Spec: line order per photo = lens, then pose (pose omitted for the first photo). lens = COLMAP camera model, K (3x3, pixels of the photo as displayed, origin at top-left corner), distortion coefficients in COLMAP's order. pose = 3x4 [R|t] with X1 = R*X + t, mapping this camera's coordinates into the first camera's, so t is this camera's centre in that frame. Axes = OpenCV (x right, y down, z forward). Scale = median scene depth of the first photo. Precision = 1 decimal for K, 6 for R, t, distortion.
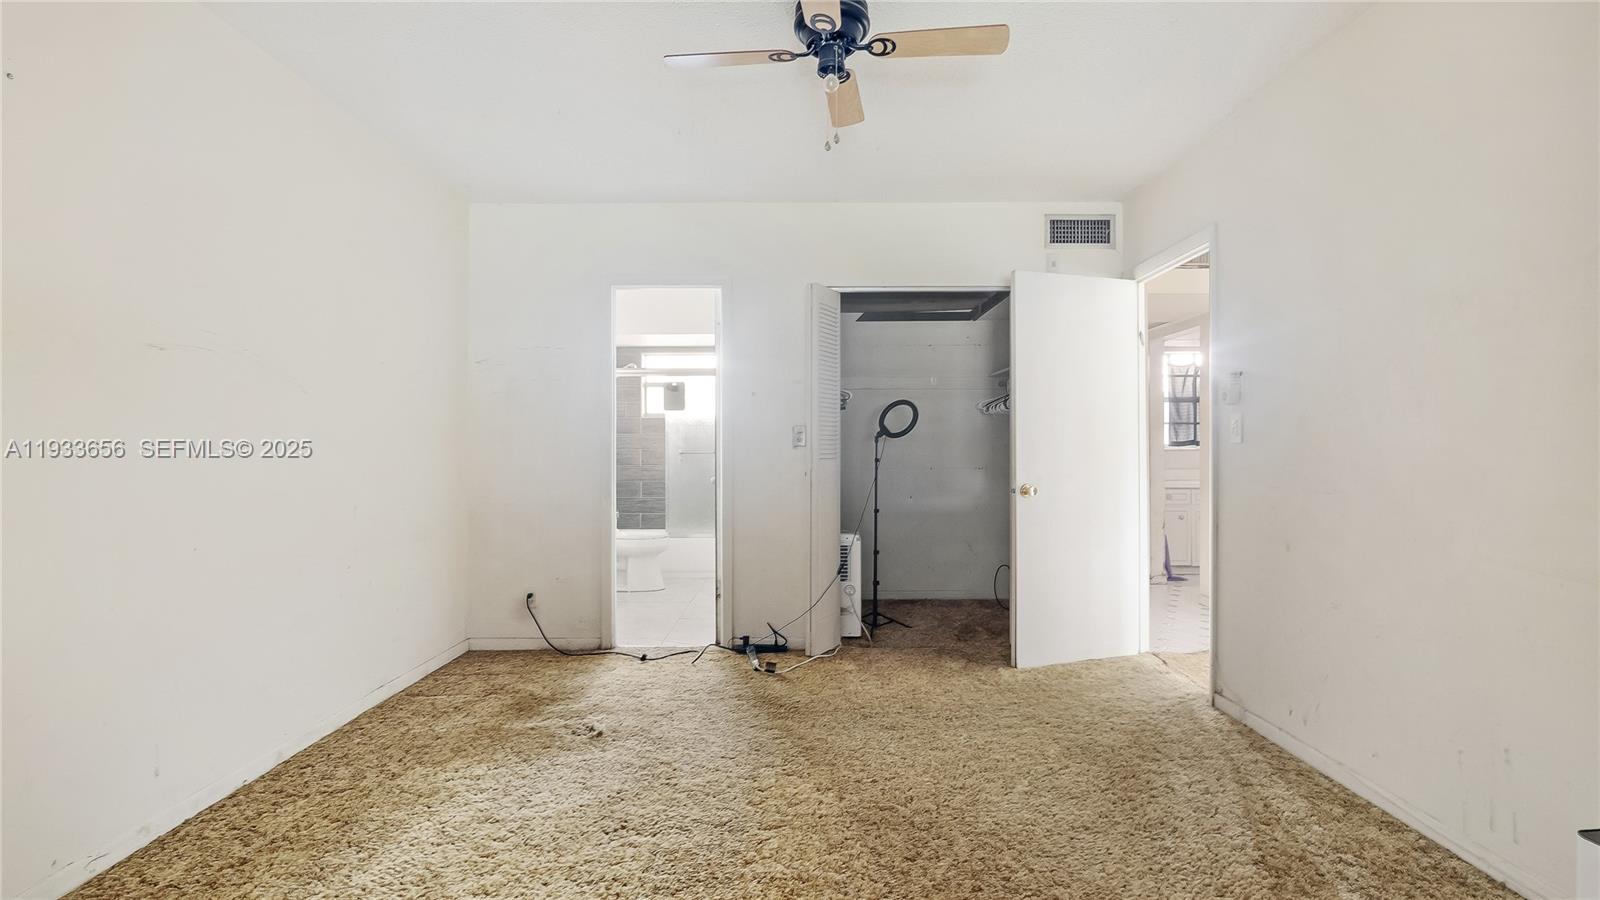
lens RADIAL K [[733.5, 0, 806.9], [0, 733.5, 447.7], [0, 0, 1]] dist [-0.005277, 0.000506]
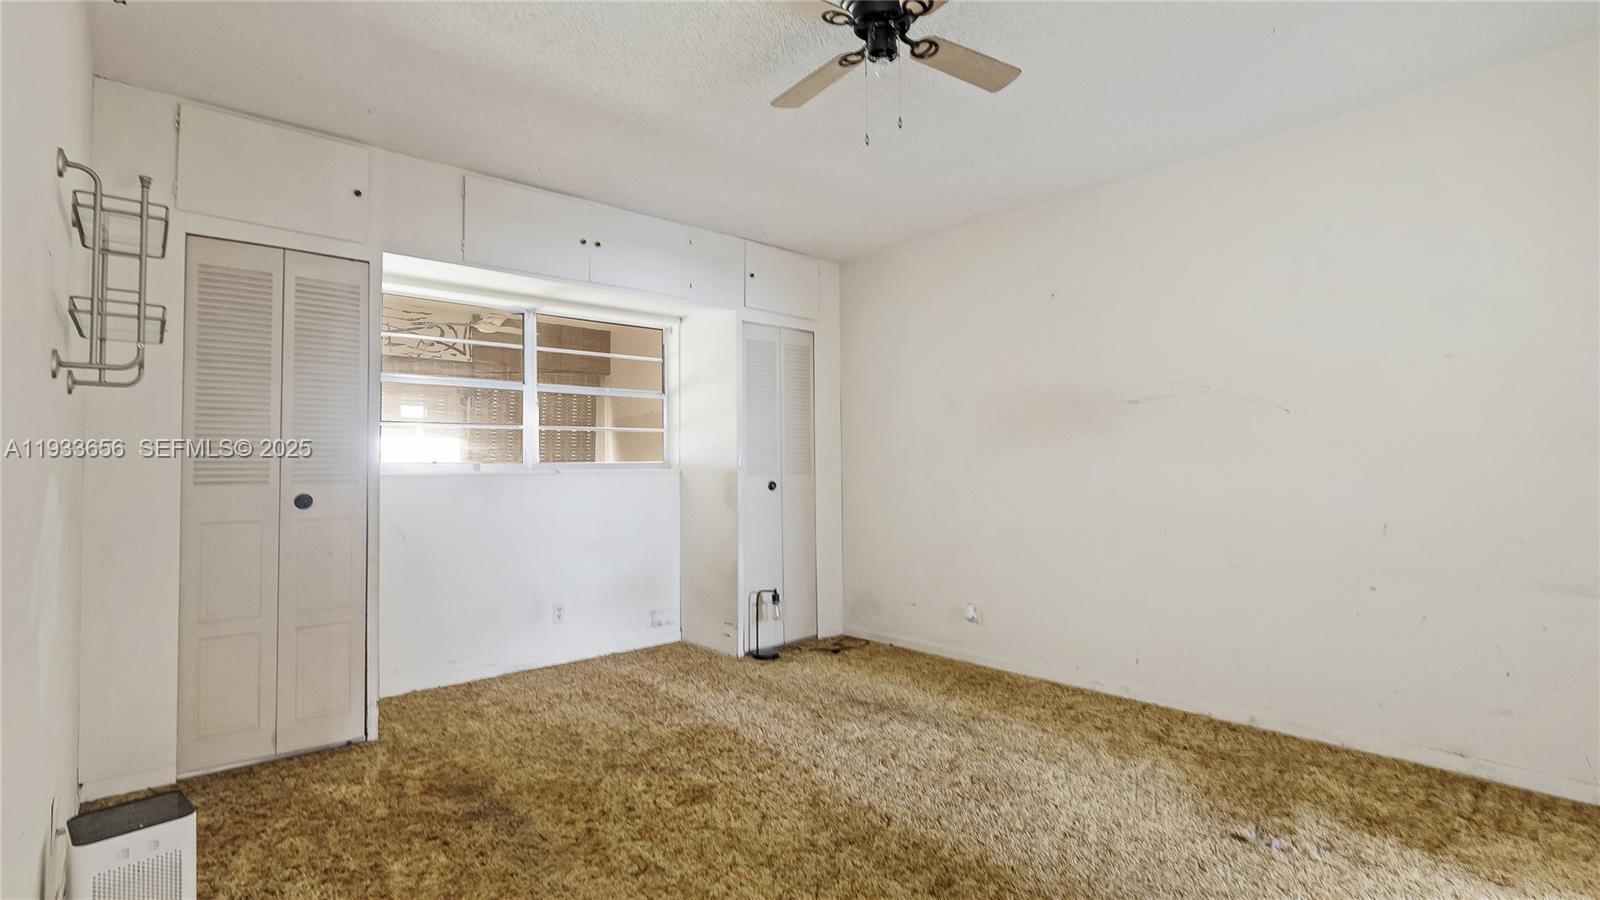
lens RADIAL K [[733.5, 0, 806.9], [0, 733.5, 447.7], [0, 0, 1]] dist [-0.005277, 0.000506]
pose [[-0.742534, -0.011777, -0.669705, 0.733091], [0.007763, 0.999627, -0.026186, 0.003810], [0.669763, -0.024643, -0.742166, 1.654961]]
